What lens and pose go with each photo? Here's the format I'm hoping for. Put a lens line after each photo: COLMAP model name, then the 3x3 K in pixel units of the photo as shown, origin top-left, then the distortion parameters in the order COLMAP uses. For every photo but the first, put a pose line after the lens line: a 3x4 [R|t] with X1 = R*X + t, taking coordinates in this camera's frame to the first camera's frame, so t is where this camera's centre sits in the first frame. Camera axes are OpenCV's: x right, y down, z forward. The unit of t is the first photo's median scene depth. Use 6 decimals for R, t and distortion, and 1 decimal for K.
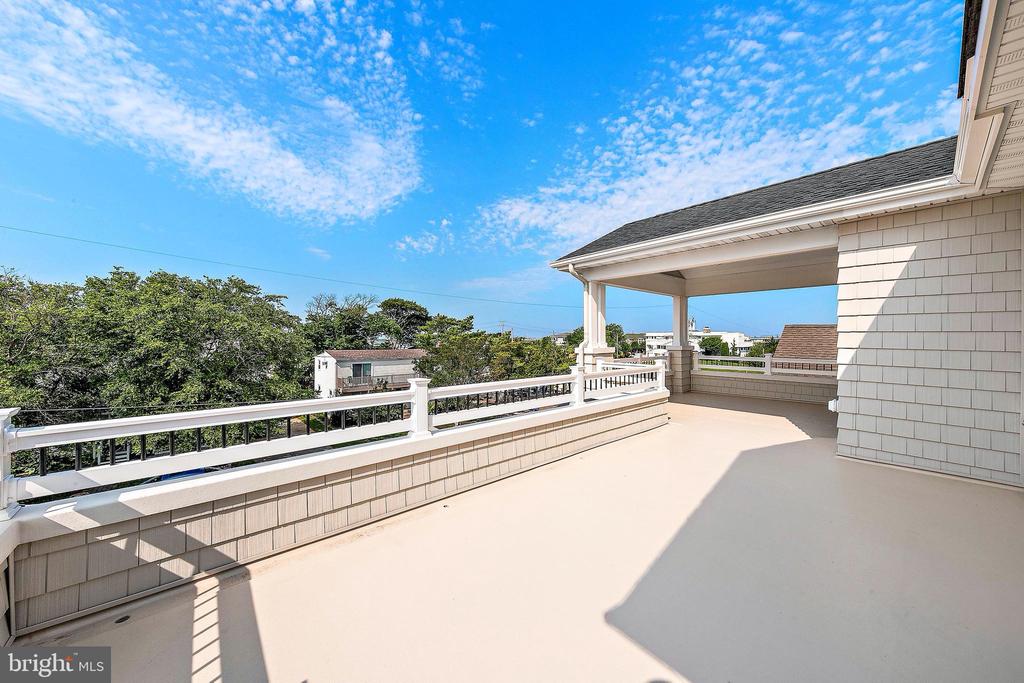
lens RADIAL K [[362.0, 0, 509.2], [0, 362.0, 293.5], [0, 0, 1]] dist [0.000281, 0.000069]
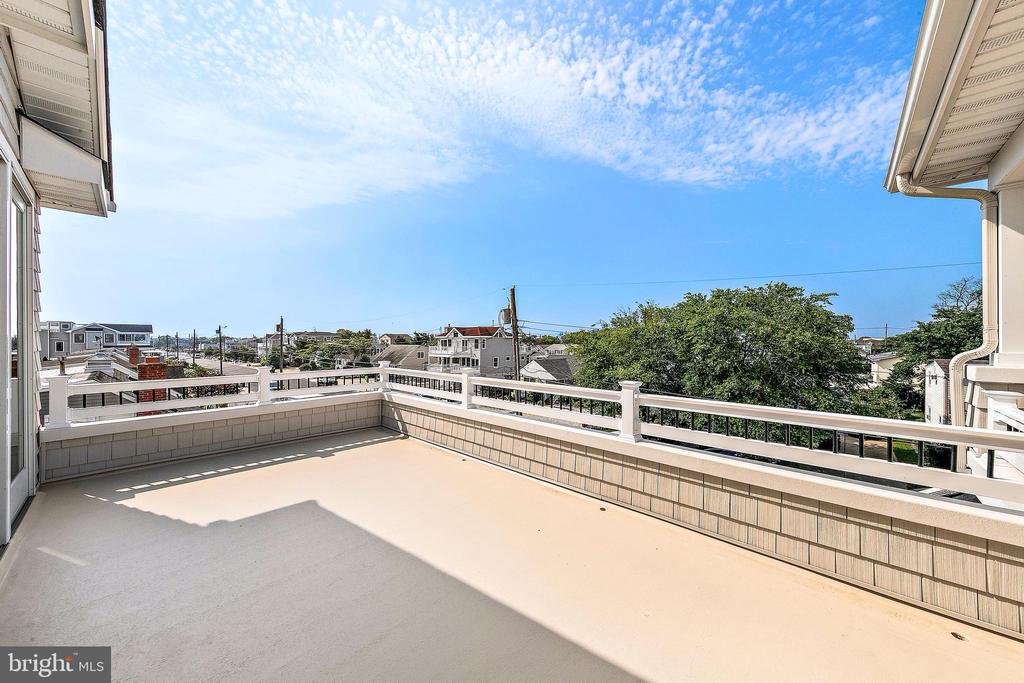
lens RADIAL K [[355.6, 0, 507.7], [0, 355.6, 340.7], [0, 0, 1]] dist [0.017236, 0.000030]
pose [[0.099069, -0.001185, -0.995080, 0.201378], [0.119589, 0.992766, 0.010724, 0.024141], [0.987868, -0.120063, 0.098494, 0.183360]]
